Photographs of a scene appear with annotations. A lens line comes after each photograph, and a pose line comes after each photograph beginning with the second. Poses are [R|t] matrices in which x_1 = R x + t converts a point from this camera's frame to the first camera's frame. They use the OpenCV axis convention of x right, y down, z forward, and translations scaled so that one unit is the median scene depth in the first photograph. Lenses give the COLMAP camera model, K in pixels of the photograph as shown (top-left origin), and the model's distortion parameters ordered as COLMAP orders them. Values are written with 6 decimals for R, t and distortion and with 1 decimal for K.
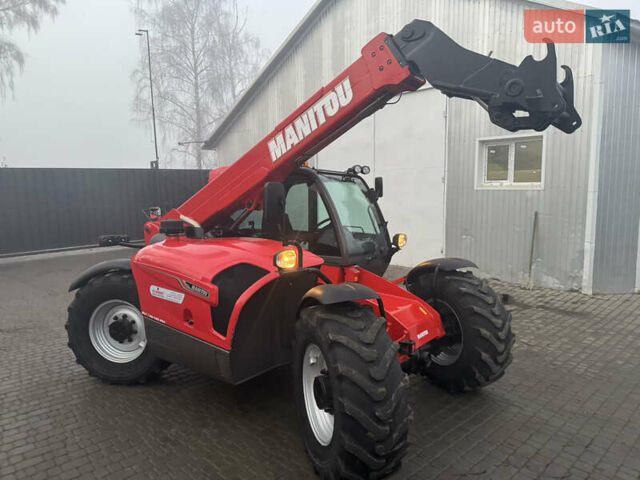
lens RADIAL K [[454.3, 0, 321.9], [0, 454.3, 231.5], [0, 0, 1]] dist [0.055389, -0.065883]
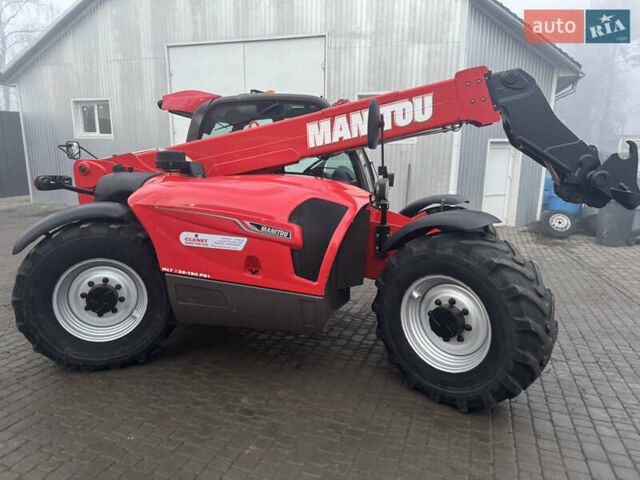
lens RADIAL K [[448.7, 0, 320.0], [0, 448.7, 240.0], [0, 0, 1]] dist [0.060307, -0.071350]
pose [[0.897836, -0.063420, 0.435738, -0.435011], [0.020609, 0.994542, 0.102285, 0.049916], [-0.439847, -0.082855, 0.894243, 0.185247]]
